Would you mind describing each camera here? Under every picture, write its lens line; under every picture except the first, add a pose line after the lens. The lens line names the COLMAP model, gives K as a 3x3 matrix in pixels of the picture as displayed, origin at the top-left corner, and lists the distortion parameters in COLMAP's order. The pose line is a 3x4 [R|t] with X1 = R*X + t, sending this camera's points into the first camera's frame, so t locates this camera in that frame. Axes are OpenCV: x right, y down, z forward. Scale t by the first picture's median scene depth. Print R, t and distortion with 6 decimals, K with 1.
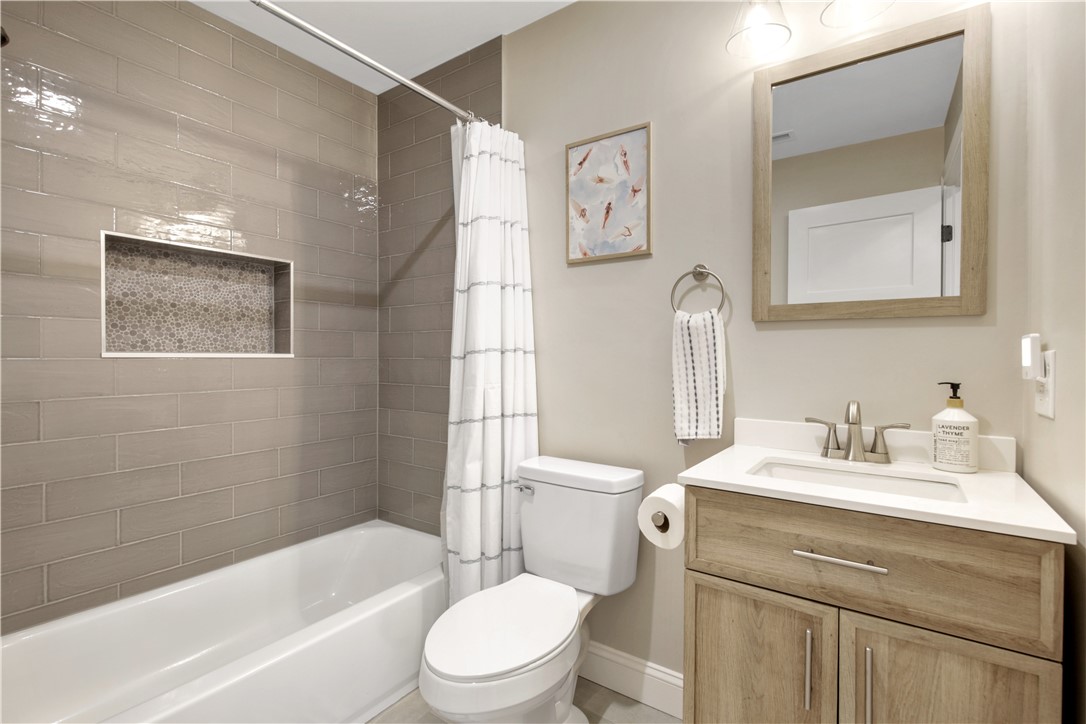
lens RADIAL K [[500.2, 0, 543.0], [0, 500.2, 362.0], [0, 0, 1]] dist [0.001582, -0.000813]
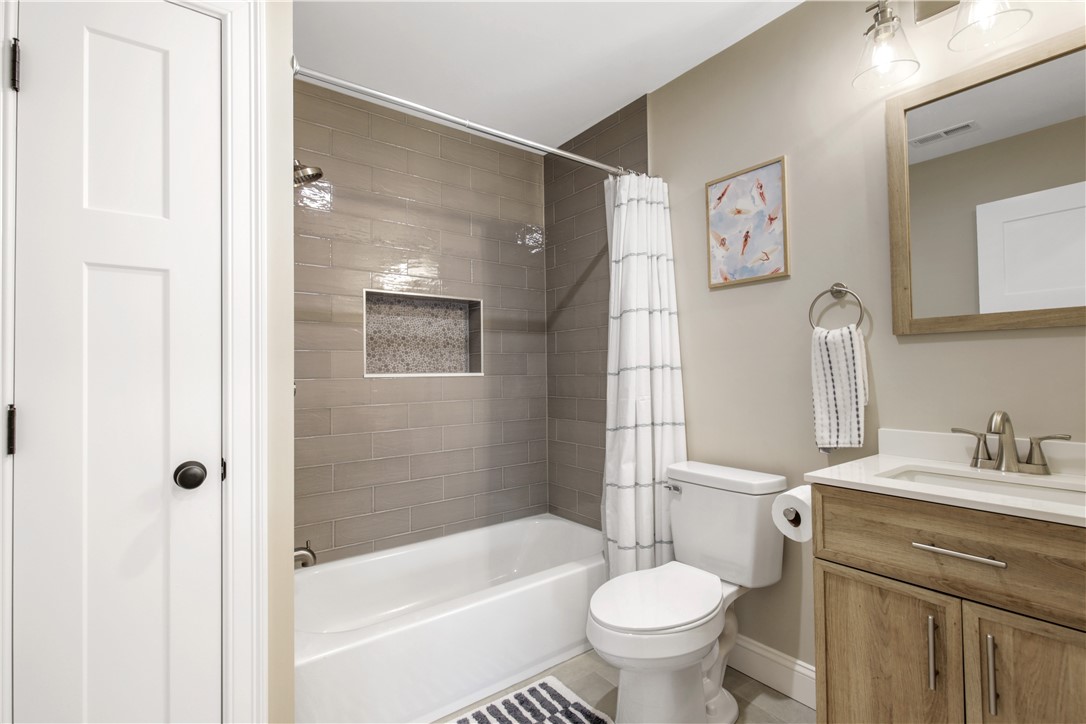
lens RADIAL K [[500.2, 0, 543.0], [0, 500.2, 362.0], [0, 0, 1]] dist [0.001582, -0.000813]
pose [[0.951238, -0.022225, -0.307656, 0.039222], [0.012826, 0.999388, -0.032537, -0.000752], [0.308191, 0.027005, 0.950941, -0.189002]]
